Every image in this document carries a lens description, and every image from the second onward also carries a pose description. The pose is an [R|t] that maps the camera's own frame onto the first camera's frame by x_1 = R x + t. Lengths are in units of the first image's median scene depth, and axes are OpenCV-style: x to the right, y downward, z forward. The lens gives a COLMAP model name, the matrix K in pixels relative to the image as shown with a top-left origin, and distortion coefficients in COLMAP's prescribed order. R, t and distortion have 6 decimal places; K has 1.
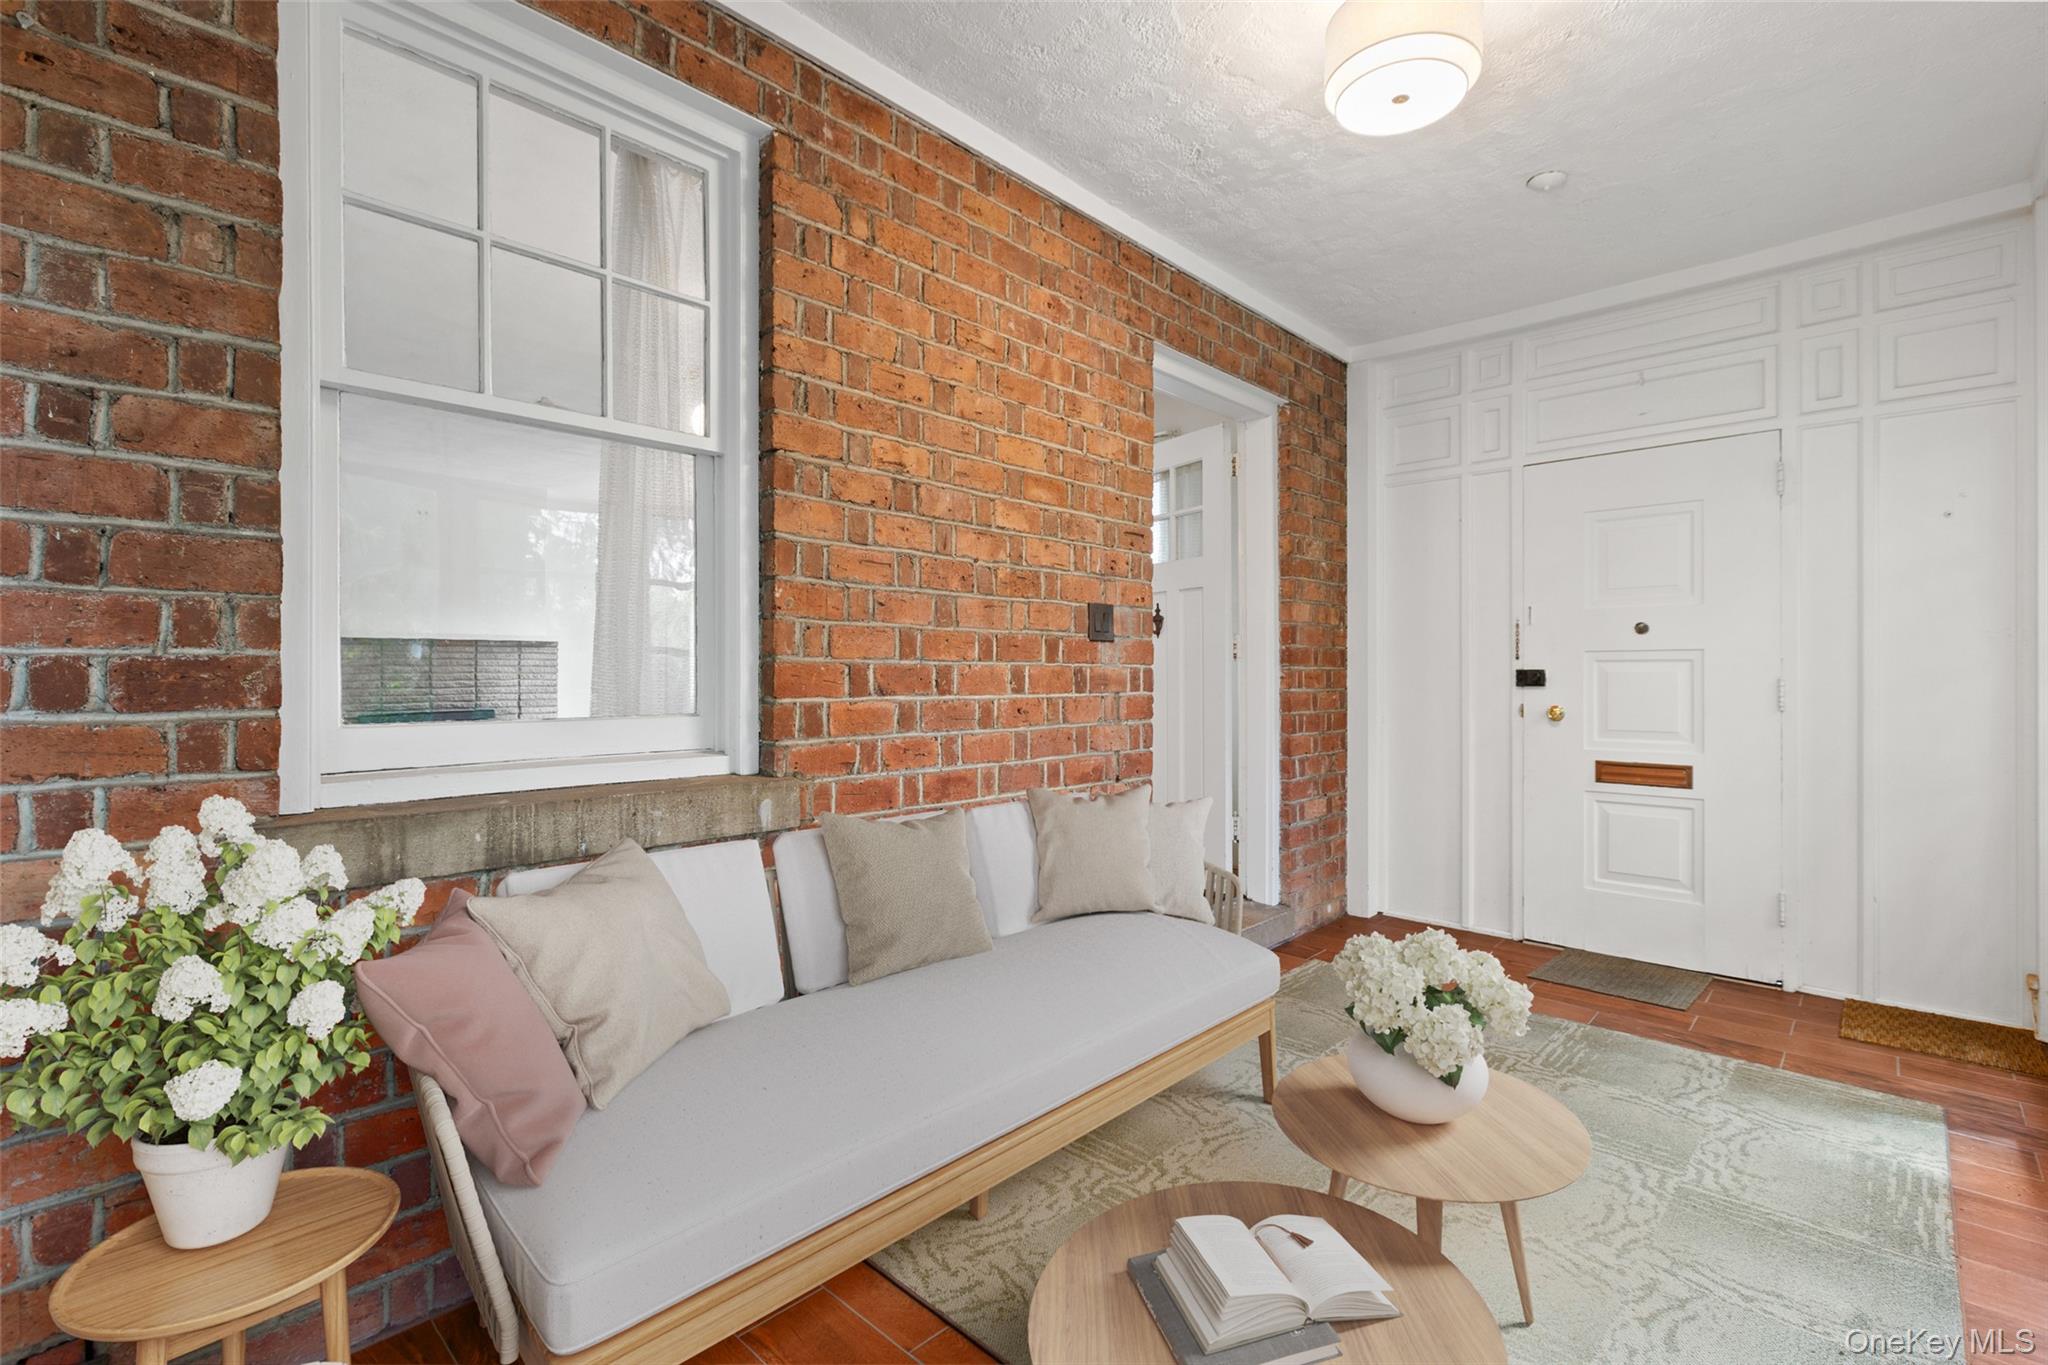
lens RADIAL K [[930.5, 0, 1010.3], [0, 930.5, 670.4], [0, 0, 1]] dist [0.005968, 0.000241]
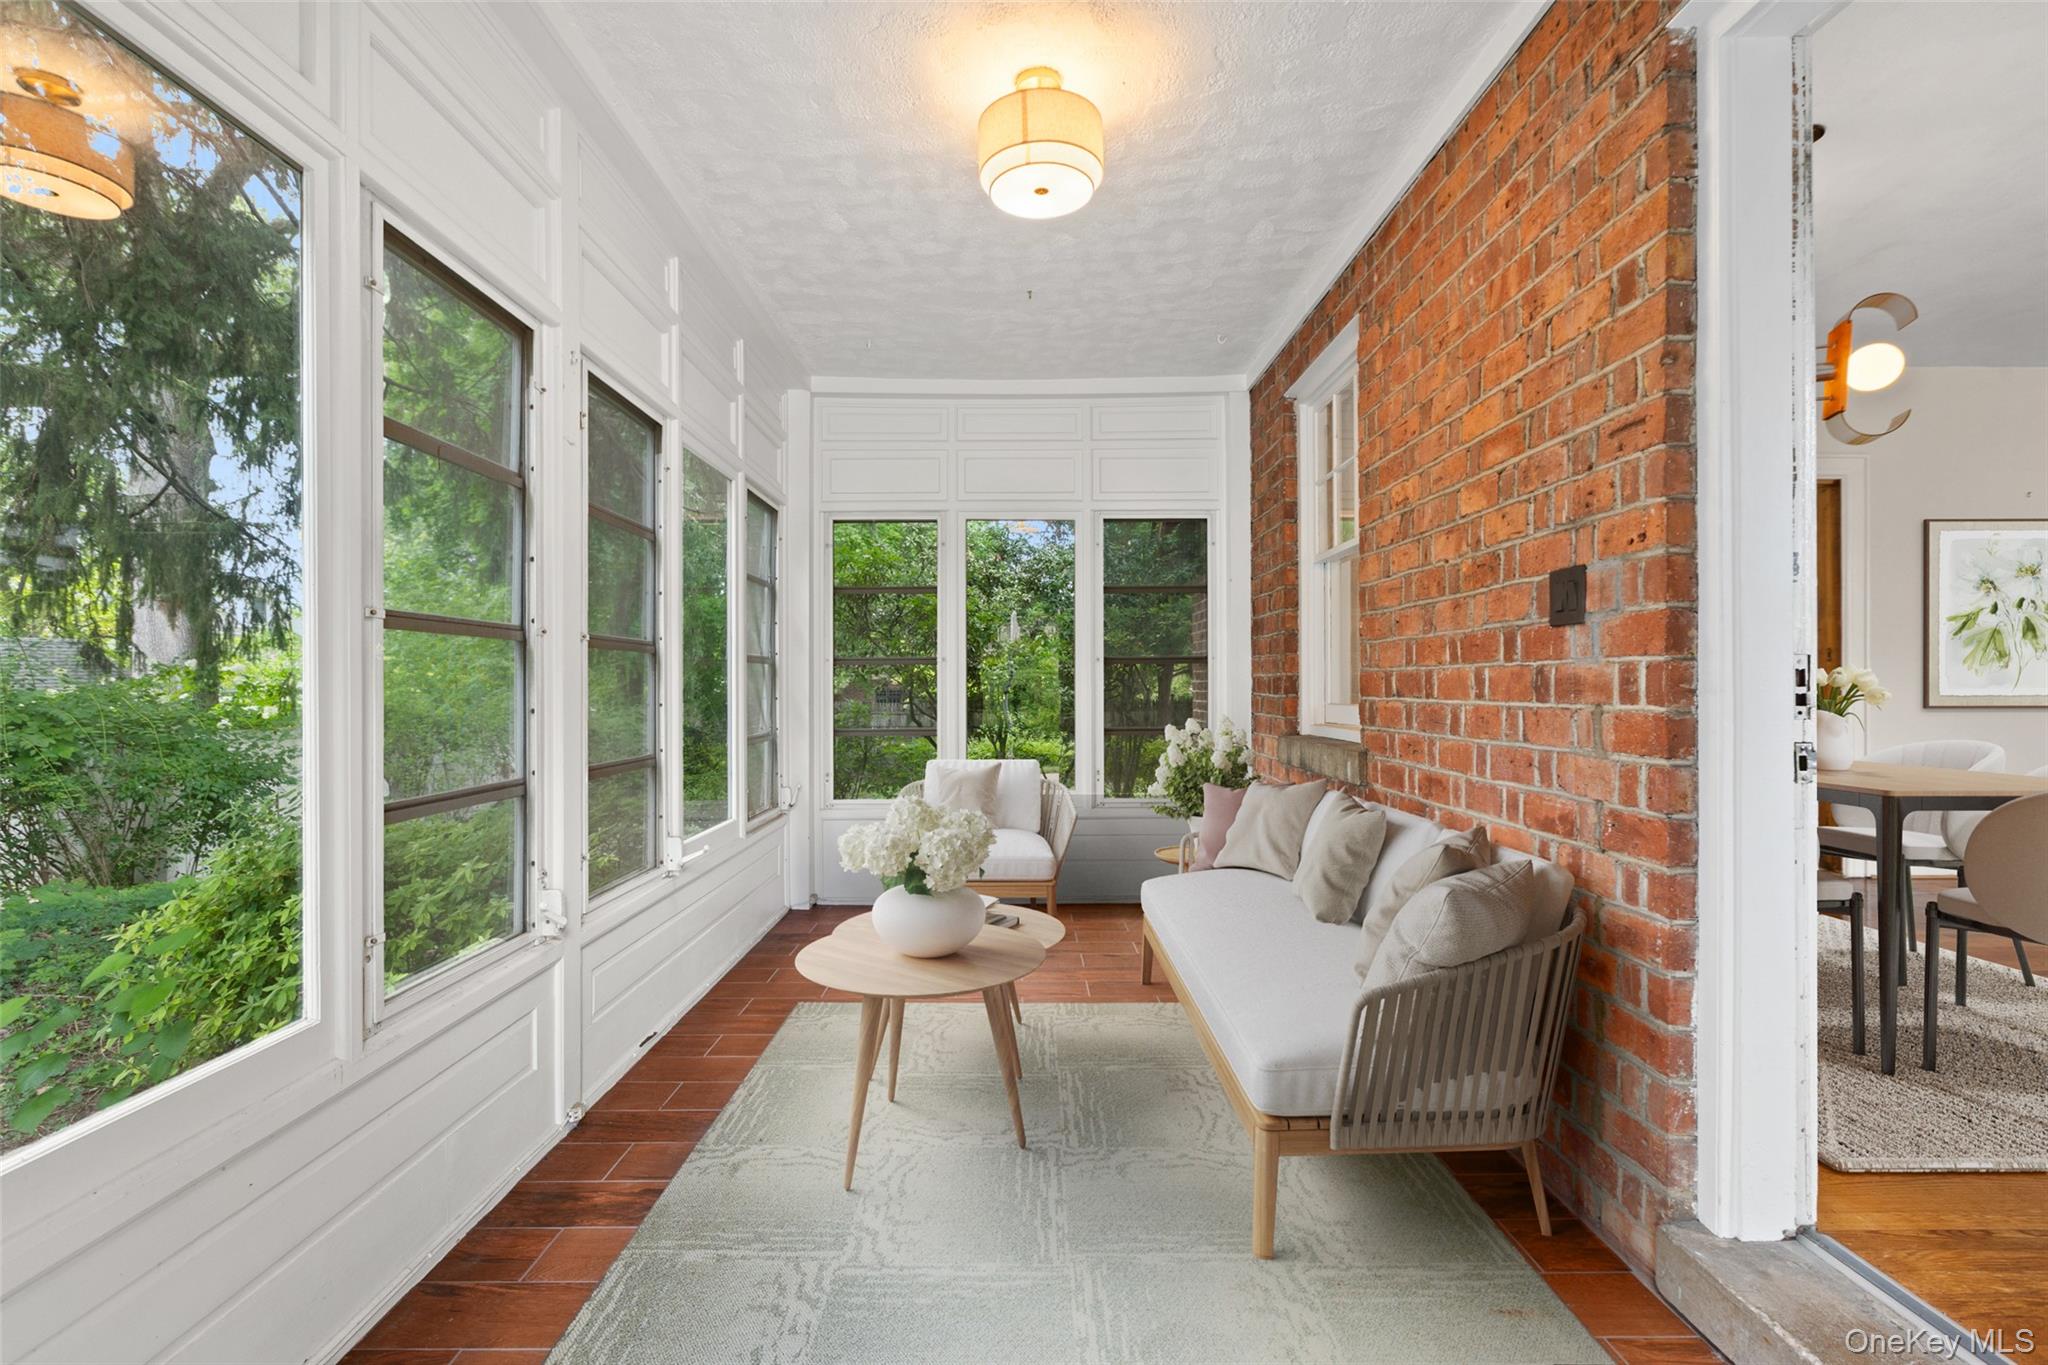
lens RADIAL K [[930.5, 0, 1031.4], [0, 930.5, 697.3], [0, 0, 1]] dist [0.005968, 0.000241]
pose [[-0.717499, 0.003932, -0.696548, 0.841464], [0.000690, 0.999988, 0.004935, 0.016631], [0.696559, 0.003060, -0.717493, 1.230534]]
